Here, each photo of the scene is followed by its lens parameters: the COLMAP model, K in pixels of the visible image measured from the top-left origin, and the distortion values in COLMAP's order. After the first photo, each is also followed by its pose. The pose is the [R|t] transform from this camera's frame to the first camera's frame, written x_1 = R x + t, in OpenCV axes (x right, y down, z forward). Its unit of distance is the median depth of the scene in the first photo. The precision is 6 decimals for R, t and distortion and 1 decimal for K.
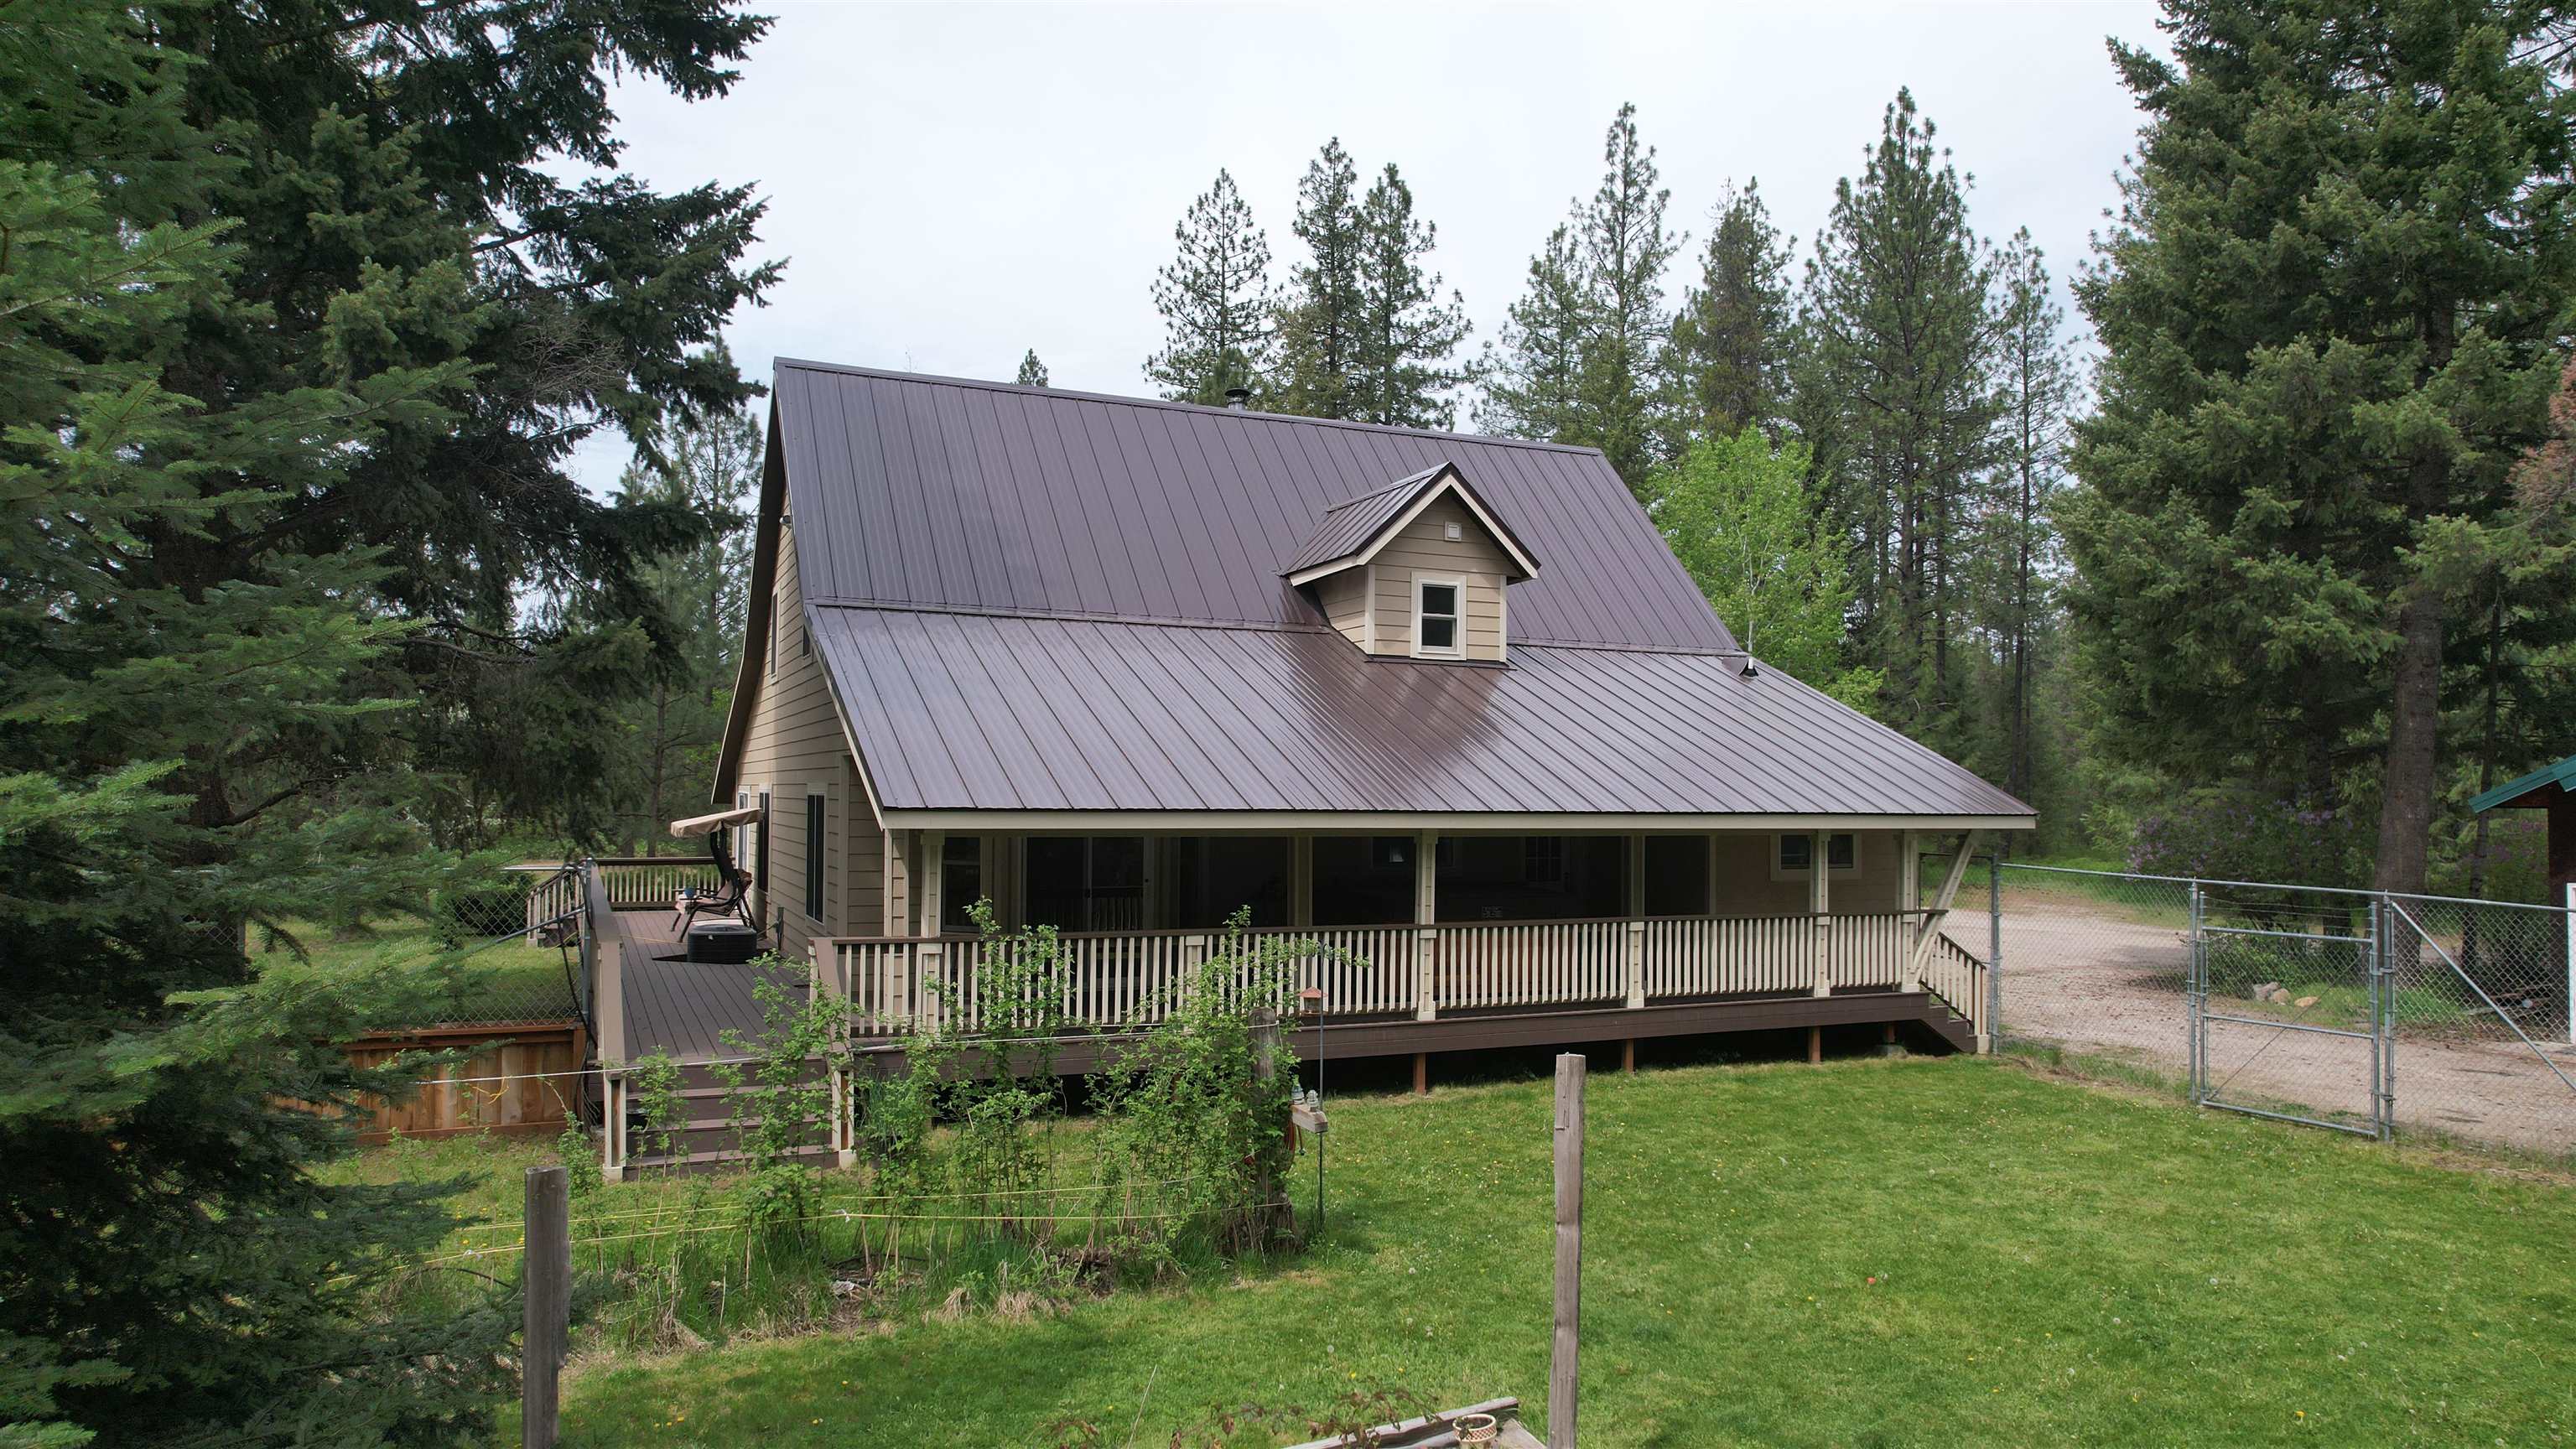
lens RADIAL K [[1703.6, 0, 1288.0], [0, 1703.6, 724.5], [0, 0, 1]] dist [-0.040924, 0.004815]
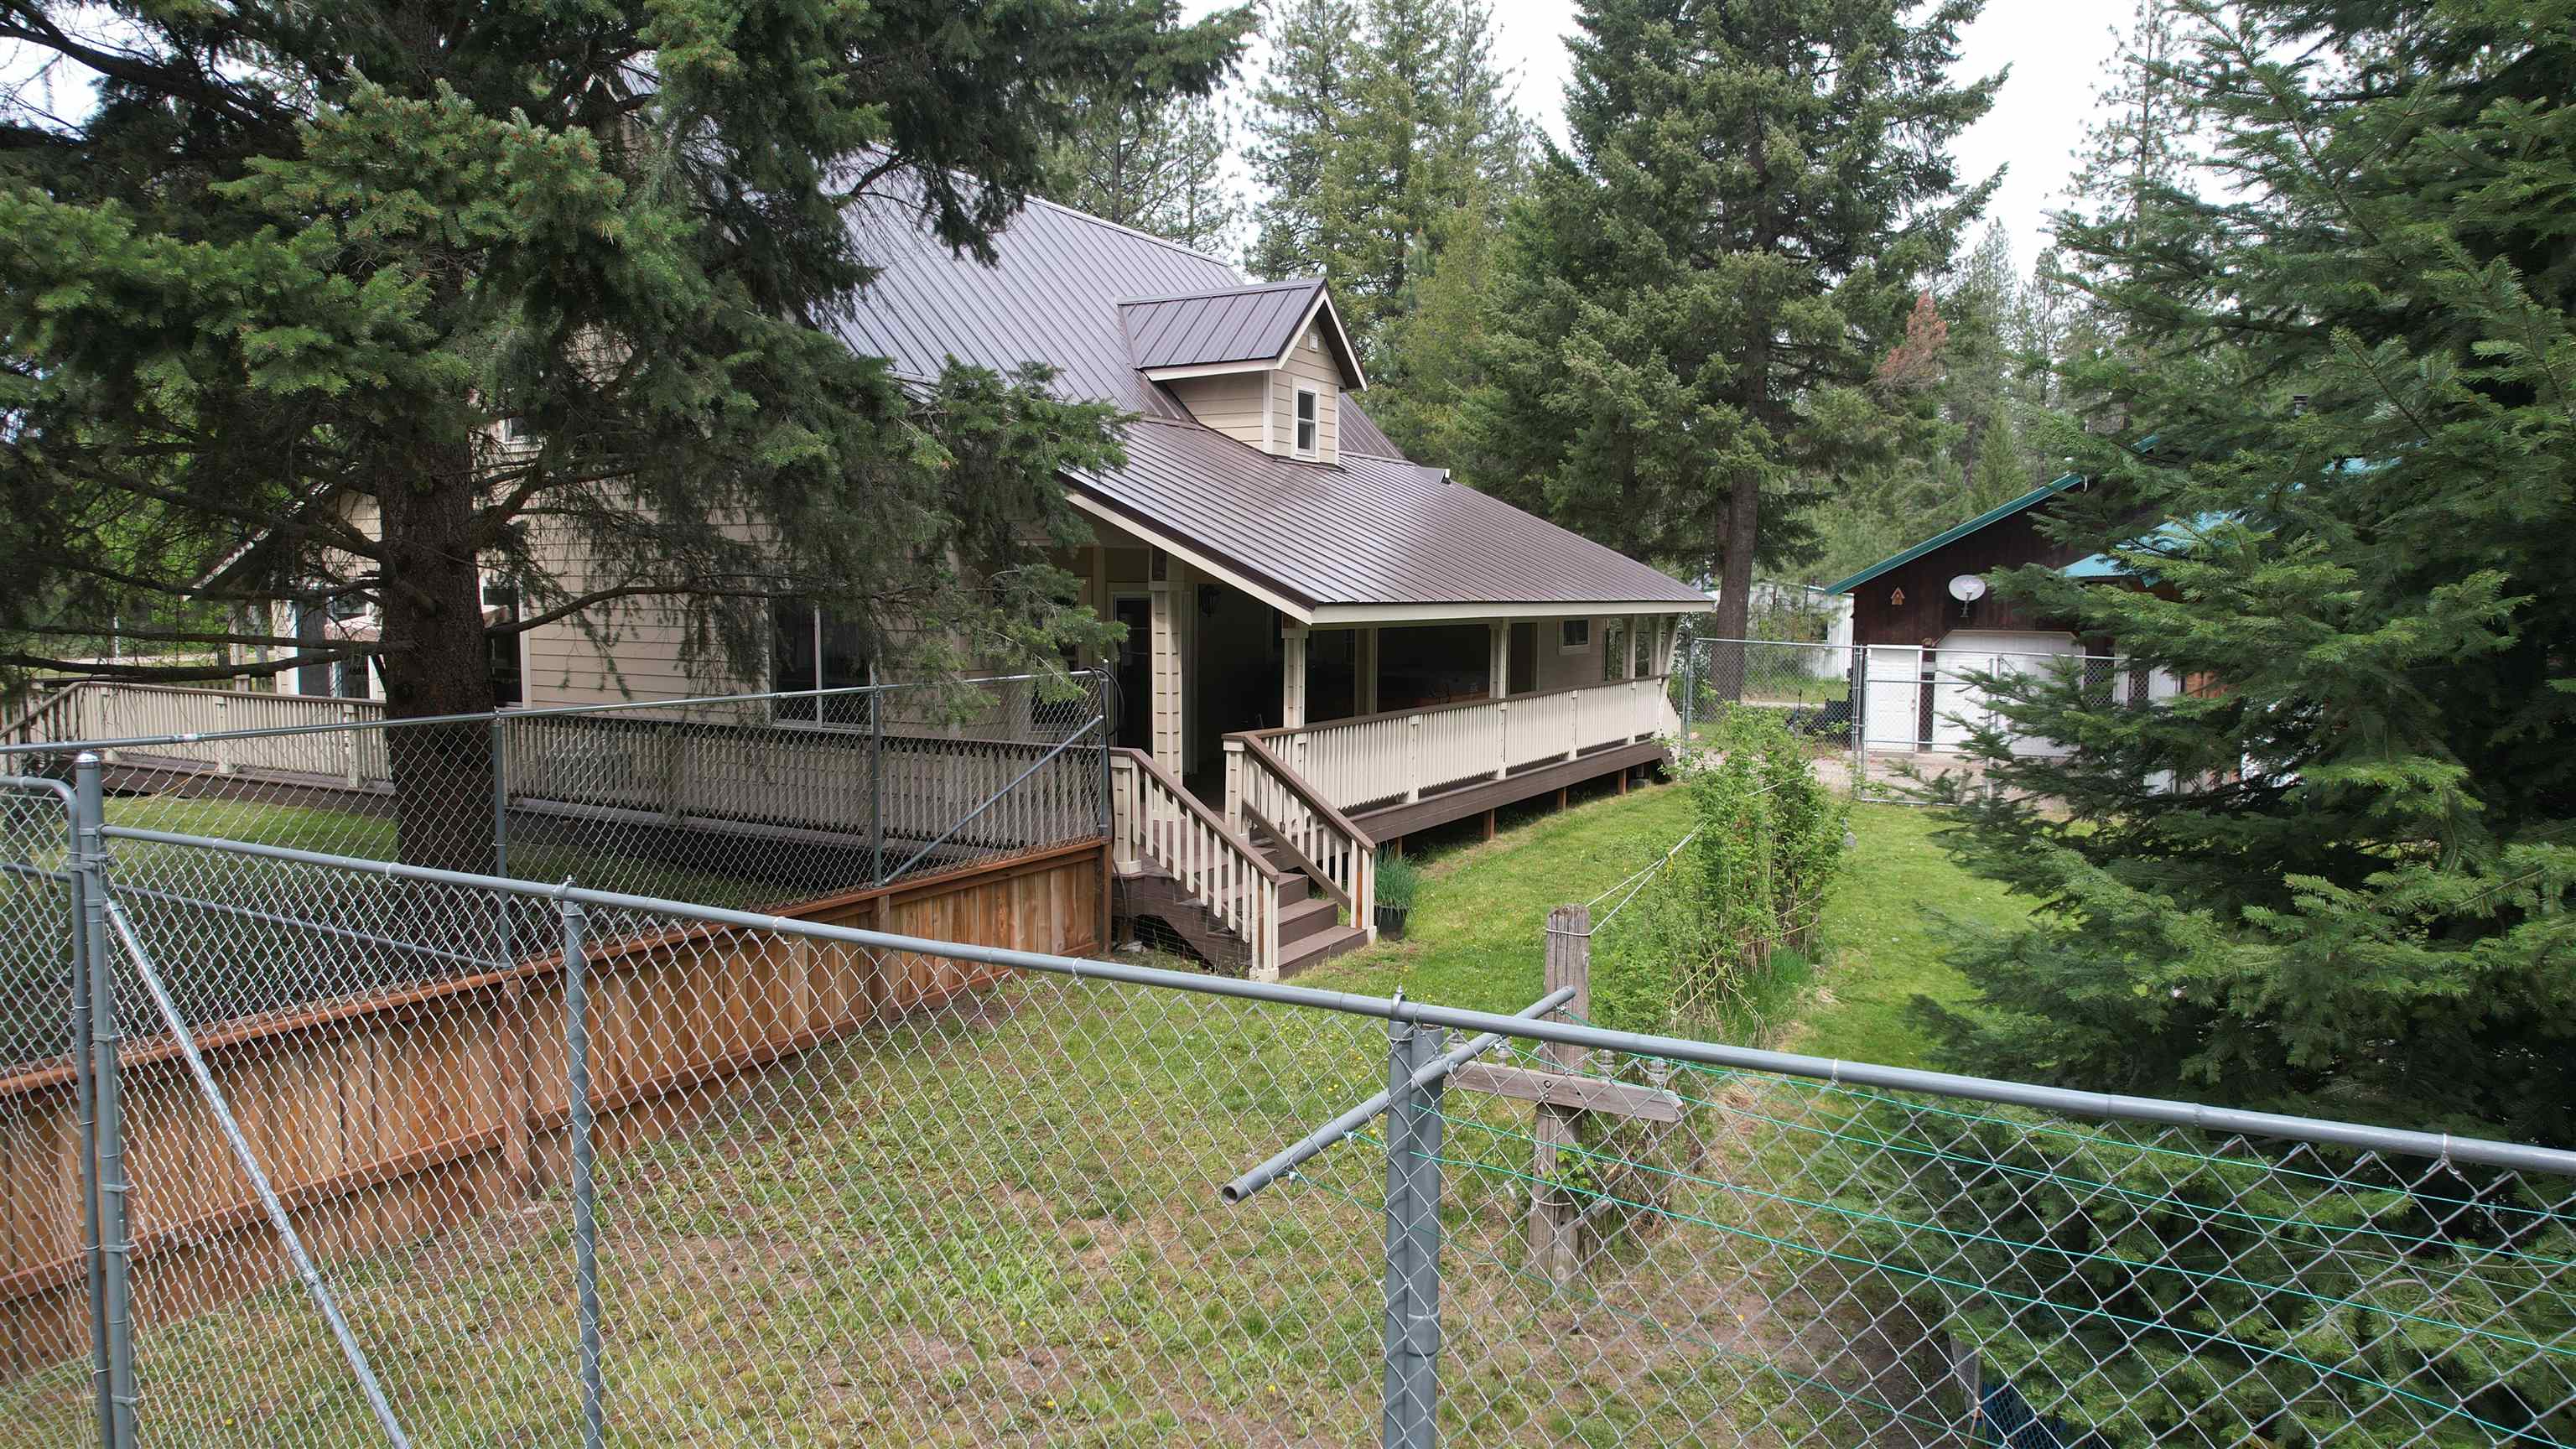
lens RADIAL K [[1703.6, 0, 1288.0], [0, 1703.6, 724.5], [0, 0, 1]] dist [-0.040924, 0.004815]
pose [[0.795312, -0.054746, 0.603723, -0.546888], [-0.019004, 0.993173, 0.115095, 0.003325], [-0.605902, -0.103010, 0.788842, 0.126639]]
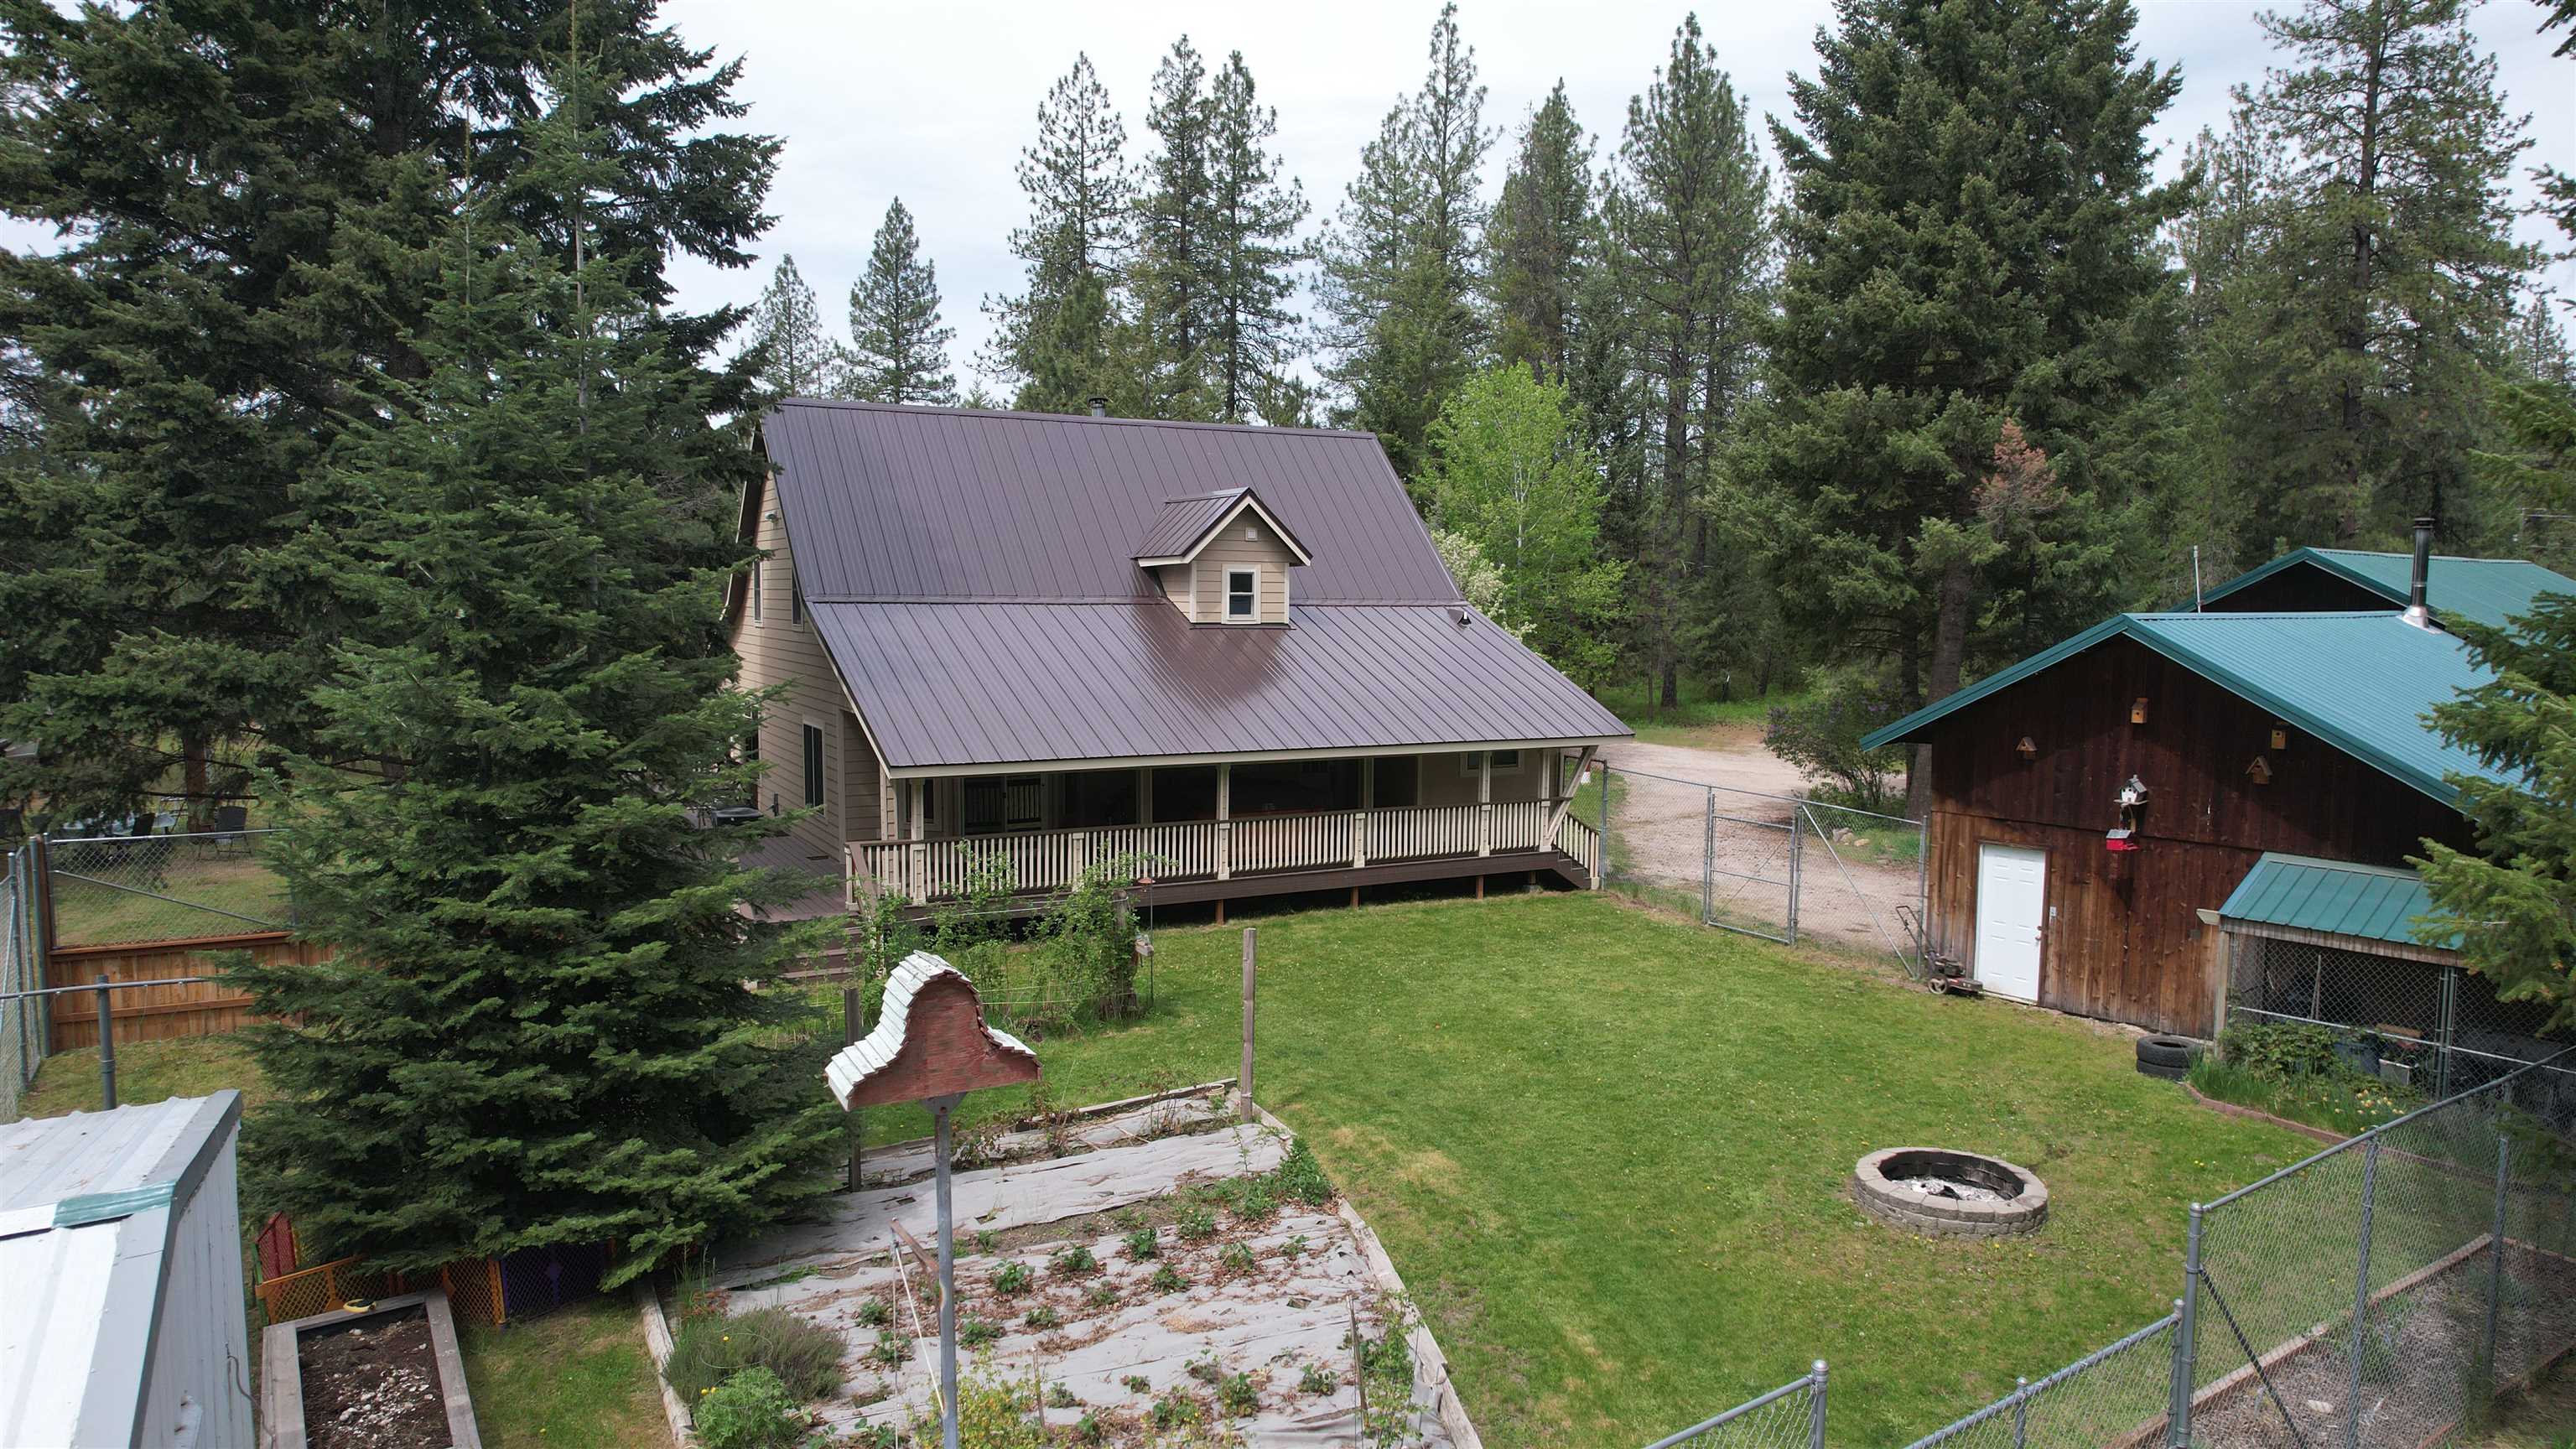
lens RADIAL K [[1703.6, 0, 1288.0], [0, 1703.6, 724.5], [0, 0, 1]] dist [-0.040924, 0.004815]
pose [[0.996772, -0.008157, 0.079874, 0.010998], [-0.001473, 0.992800, 0.119772, -0.118588], [-0.080276, -0.119503, 0.989583, -0.417775]]
